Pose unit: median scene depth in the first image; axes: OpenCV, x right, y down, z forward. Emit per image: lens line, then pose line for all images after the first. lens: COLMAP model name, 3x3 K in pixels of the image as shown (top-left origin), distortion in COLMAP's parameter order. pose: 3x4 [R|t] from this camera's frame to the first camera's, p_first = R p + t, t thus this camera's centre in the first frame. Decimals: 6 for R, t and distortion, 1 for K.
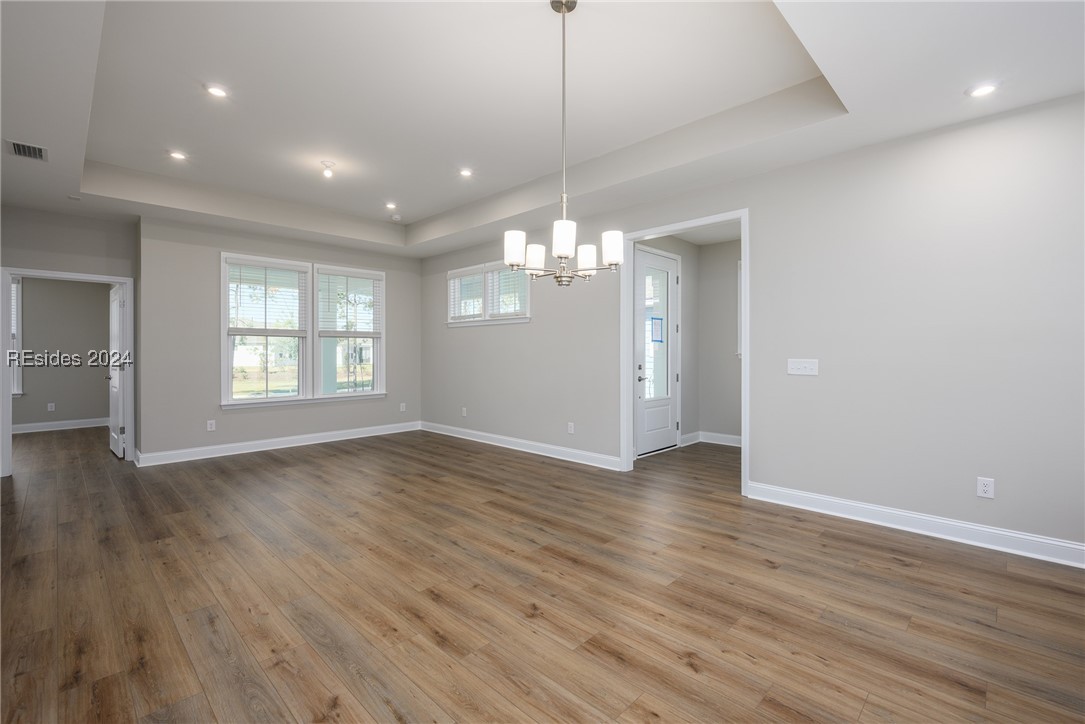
lens RADIAL K [[472.8, 0, 574.7], [0, 472.8, 352.4], [0, 0, 1]] dist [0.001535, -0.000168]
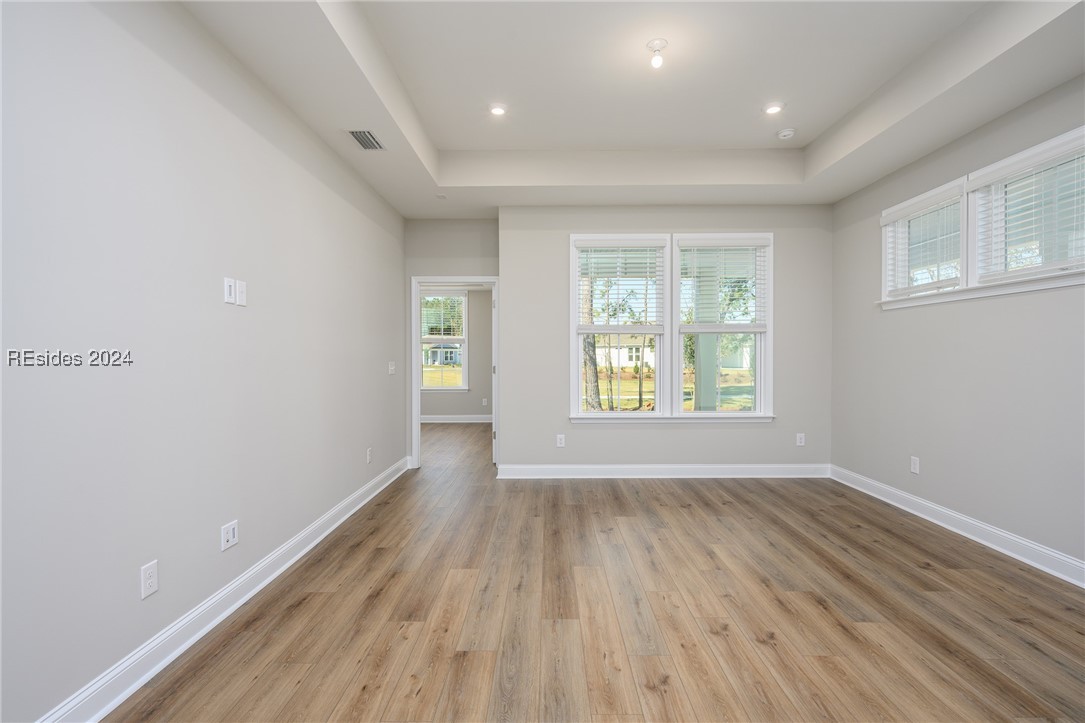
lens RADIAL K [[521.8, 0, 547.0], [0, 521.8, 358.1], [0, 0, 1]] dist [0.002166, -0.000327]
pose [[0.671912, 0.006225, -0.740605, -0.119494], [-0.000056, 0.999965, 0.008354, -0.001809], [0.740631, -0.005572, 0.671889, 0.459191]]
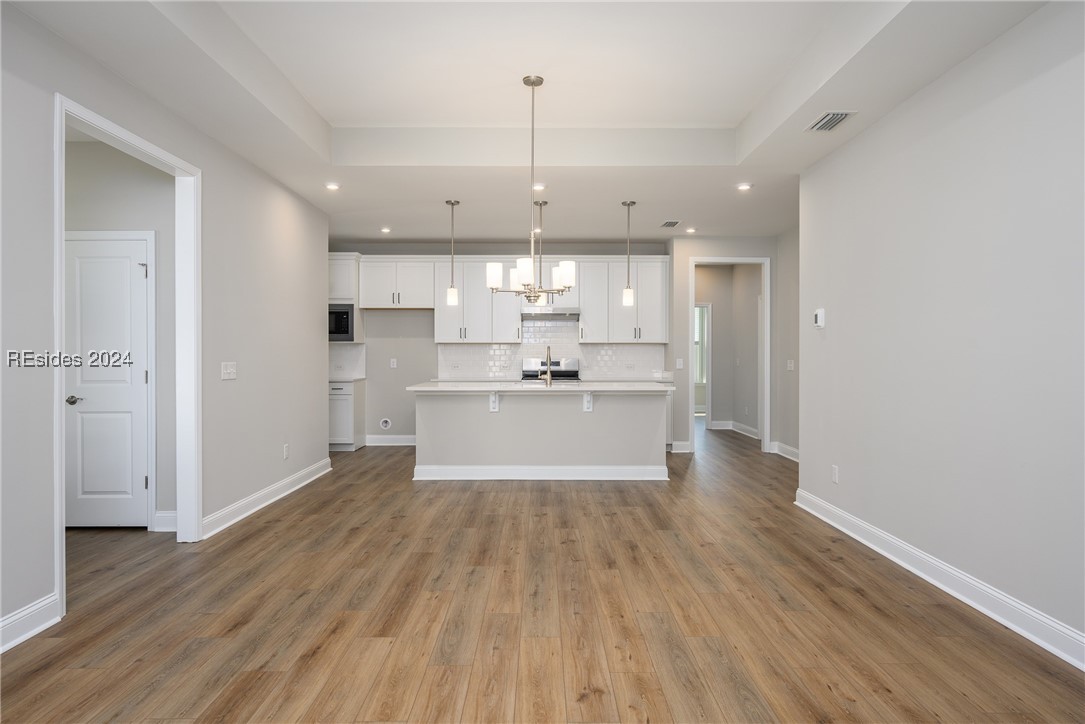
lens RADIAL K [[668.9, 0, 541.1], [0, 668.9, 358.8], [0, 0, 1]] dist [0.001898, 0.000653]
pose [[-0.670511, -0.003010, 0.741893, -0.783239], [0.001492, 0.999984, 0.005406, -0.000125], [-0.741898, 0.004732, -0.670496, 1.247234]]
